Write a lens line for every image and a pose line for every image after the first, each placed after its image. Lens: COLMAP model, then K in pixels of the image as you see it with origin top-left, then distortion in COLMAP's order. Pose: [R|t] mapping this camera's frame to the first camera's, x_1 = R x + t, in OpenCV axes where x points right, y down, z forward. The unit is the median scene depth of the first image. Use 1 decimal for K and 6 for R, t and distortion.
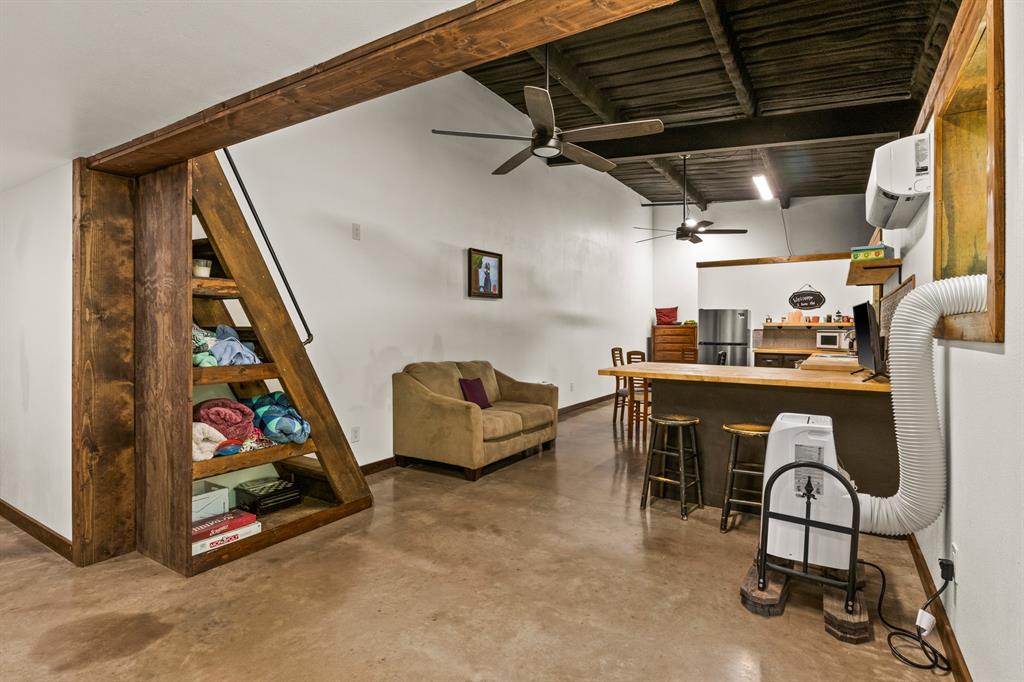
lens RADIAL K [[512.8, 0, 509.8], [0, 512.8, 335.6], [0, 0, 1]] dist [-0.005951, -0.001641]
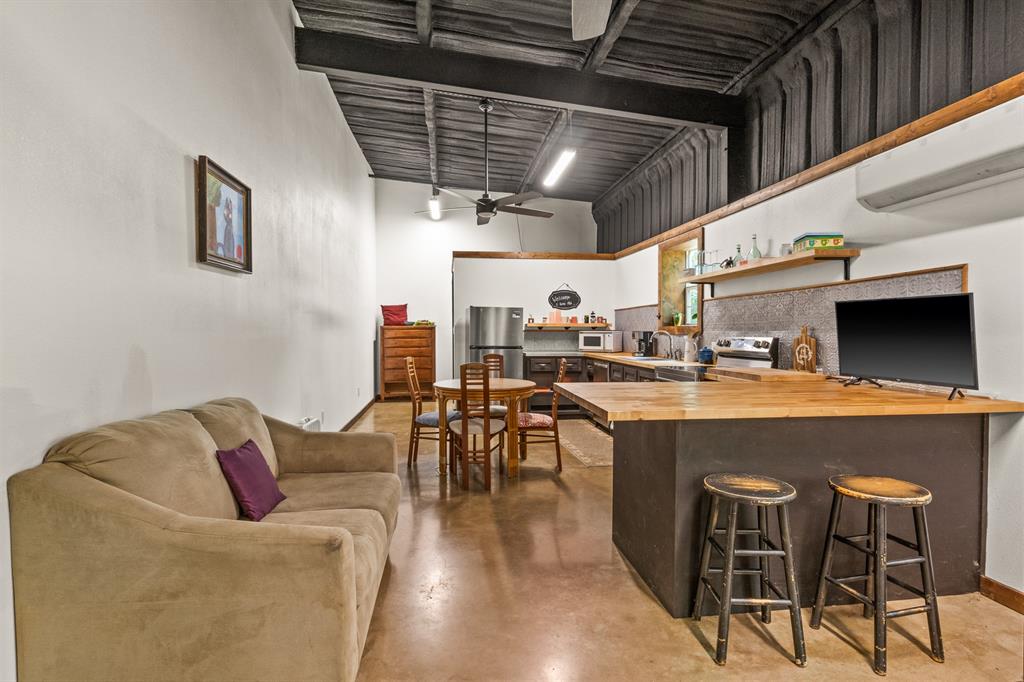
lens RADIAL K [[512.8, 0, 515.9], [0, 512.8, 336.4], [0, 0, 1]] dist [-0.005951, -0.001641]
pose [[0.764502, -0.011553, 0.644518, -0.112732], [0.012048, 0.999921, 0.003632, -0.005353], [-0.644509, 0.004989, 0.764581, 0.331220]]
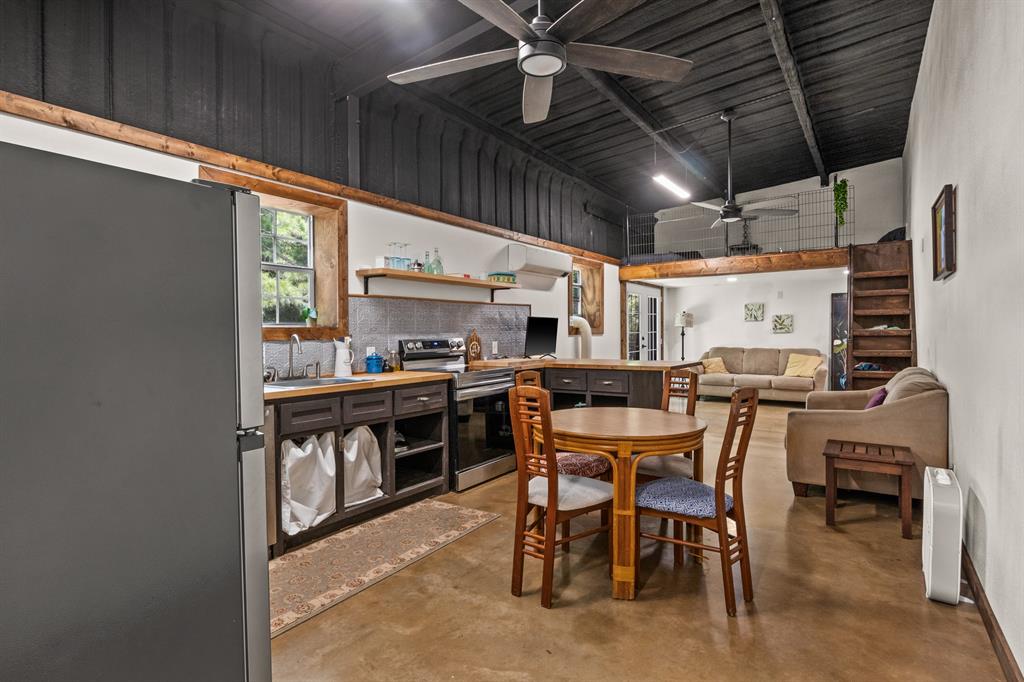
lens RADIAL K [[512.8, 0, 514.6], [0, 512.8, 338.6], [0, 0, 1]] dist [-0.005951, -0.001641]
pose [[-0.998977, 0.000260, 0.045229, 0.302825], [0.001616, 0.999550, 0.029940, -0.017753], [-0.045201, 0.029982, -0.998528, 1.179873]]
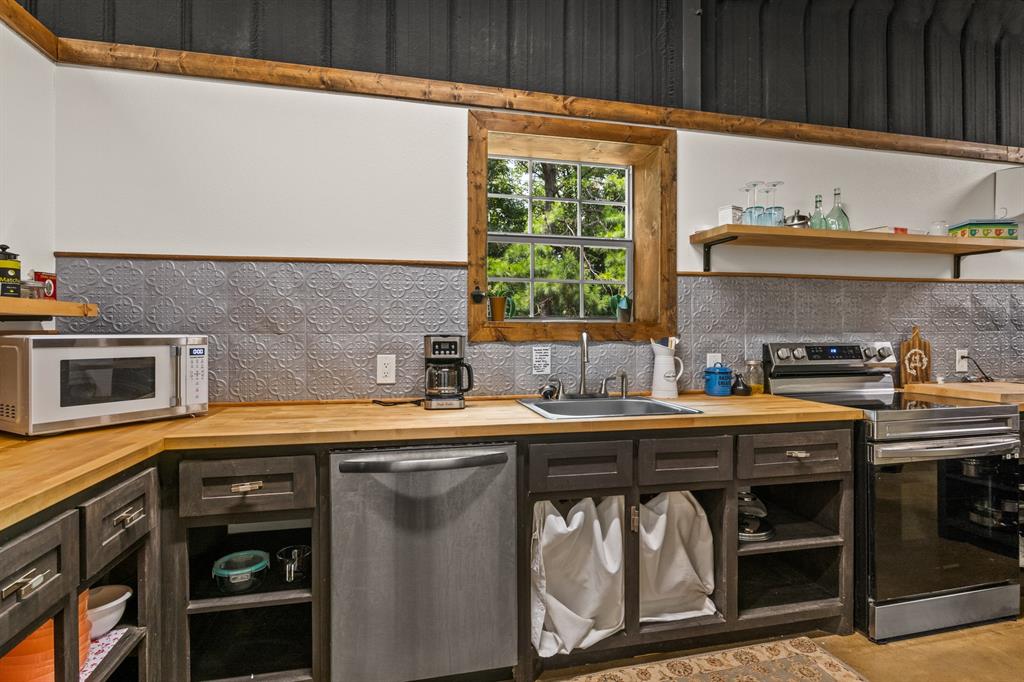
lens RADIAL K [[512.8, 0, 517.4], [0, 512.8, 328.9], [0, 0, 1]] dist [-0.005951, -0.001641]
pose [[-0.709877, -0.006960, 0.704291, 0.328818], [0.003926, 0.999897, 0.013838, -0.014879], [-0.704314, 0.012588, -0.709777, 0.988858]]
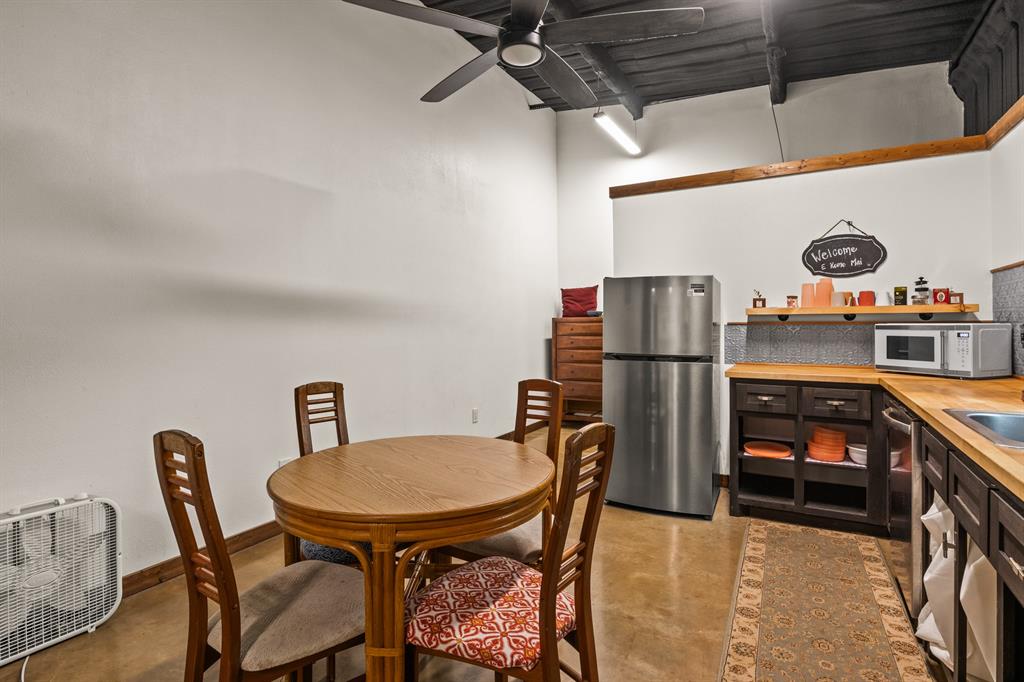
lens RADIAL K [[512.8, 0, 514.9], [0, 512.8, 326.3], [0, 0, 1]] dist [-0.005951, -0.001641]
pose [[0.998196, -0.011217, 0.058974, 0.277226], [0.011813, 0.999883, -0.009767, -0.007568], [-0.058858, 0.010446, 0.998212, 0.590043]]
